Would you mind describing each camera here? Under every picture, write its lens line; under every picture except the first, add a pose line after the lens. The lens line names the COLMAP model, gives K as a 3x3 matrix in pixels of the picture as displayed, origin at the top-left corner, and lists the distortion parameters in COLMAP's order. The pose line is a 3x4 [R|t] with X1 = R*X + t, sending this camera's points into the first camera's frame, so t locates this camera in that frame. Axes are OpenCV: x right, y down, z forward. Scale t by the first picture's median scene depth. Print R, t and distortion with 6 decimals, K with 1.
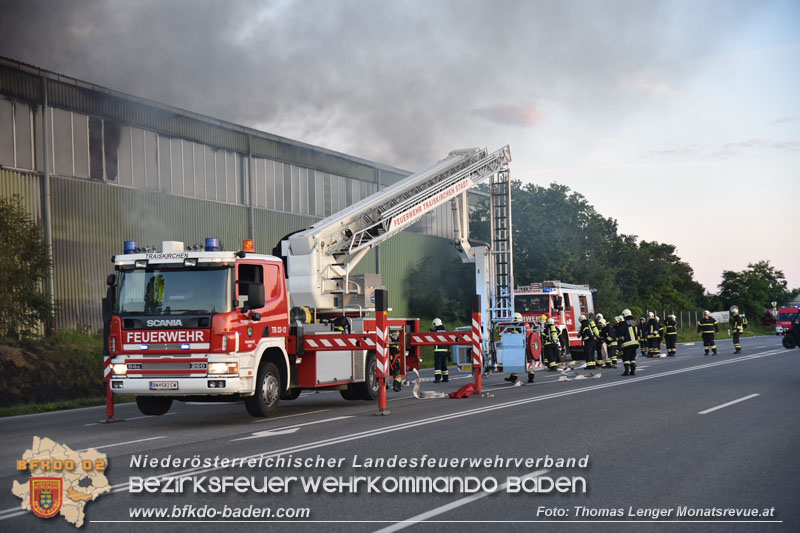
lens RADIAL K [[1416.1, 0, 399.6], [0, 1416.1, 281.7], [0, 0, 1]] dist [0.446651, 0.161215]
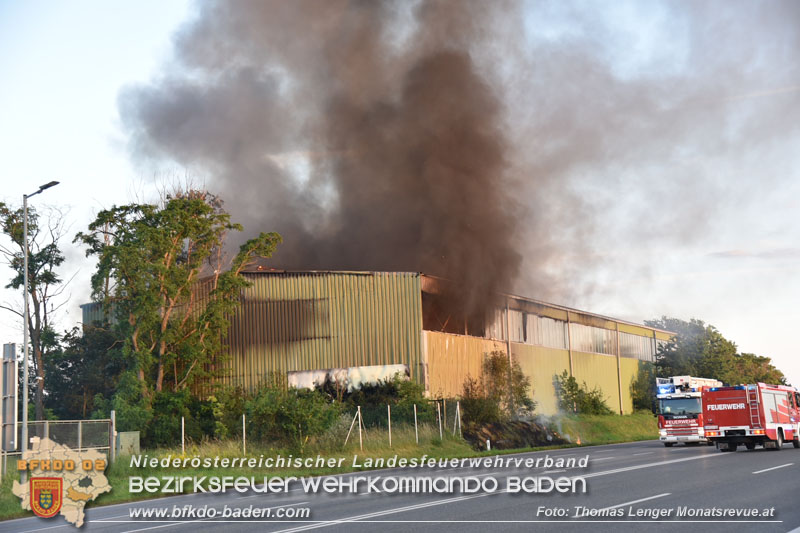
lens RADIAL K [[1282.7, 0, 400.0], [0, 1282.7, 266.5], [0, 0, 1]] dist [1.044520, -0.000643]
pose [[0.999468, -0.018928, -0.026553, -0.571486], [0.016733, 0.996607, -0.080588, -0.053253], [0.027988, 0.080100, 0.996394, -1.499301]]
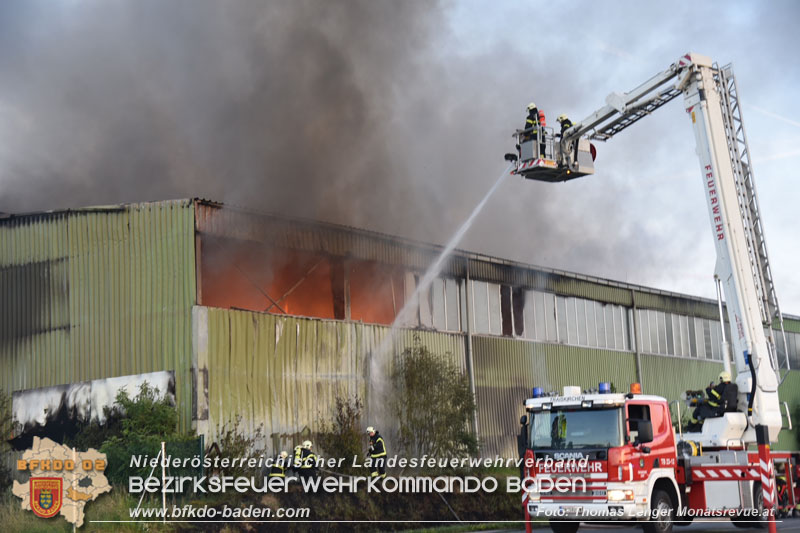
lens RADIAL K [[1252.3, 0, 400.0], [0, 1252.3, 266.5], [0, 0, 1]] dist [0.259240, 0.126340]
pose [[0.957267, -0.062817, -0.282302, 0.008323], [0.028564, 0.991889, -0.123855, -0.000996], [0.287792, 0.110498, 0.951297, -0.055163]]
